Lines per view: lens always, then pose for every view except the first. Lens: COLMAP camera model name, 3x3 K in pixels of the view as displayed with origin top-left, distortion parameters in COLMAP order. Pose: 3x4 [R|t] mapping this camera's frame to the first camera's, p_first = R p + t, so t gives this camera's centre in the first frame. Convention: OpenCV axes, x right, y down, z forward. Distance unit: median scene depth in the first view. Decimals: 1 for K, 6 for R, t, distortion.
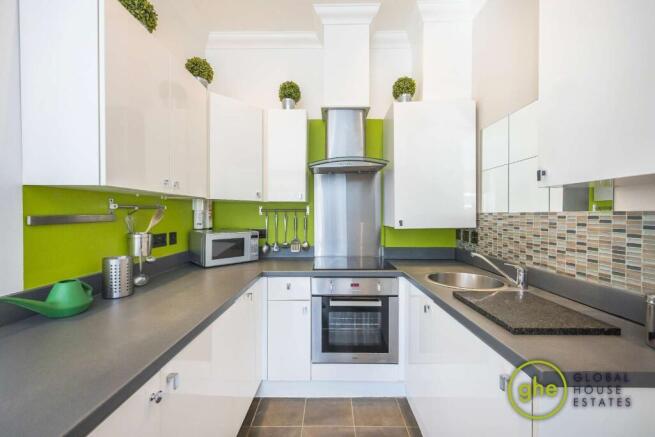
lens RADIAL K [[259.0, 0, 327.5], [0, 259.0, 218.5], [0, 0, 1]] dist [-0.001240, -0.000244]
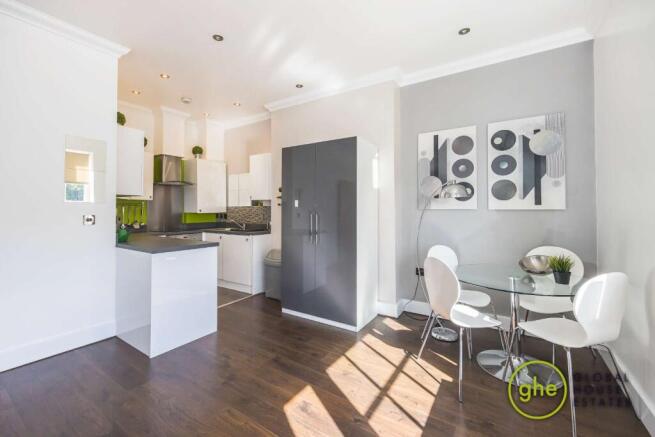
lens RADIAL K [[259.0, 0, 327.5], [0, 259.0, 218.5], [0, 0, 1]] dist [-0.001240, -0.000244]
pose [[0.491312, -0.031780, 0.870404, -1.186812], [0.014181, 0.999494, 0.028488, 0.037903], [-0.870868, -0.001654, 0.491514, -1.150295]]
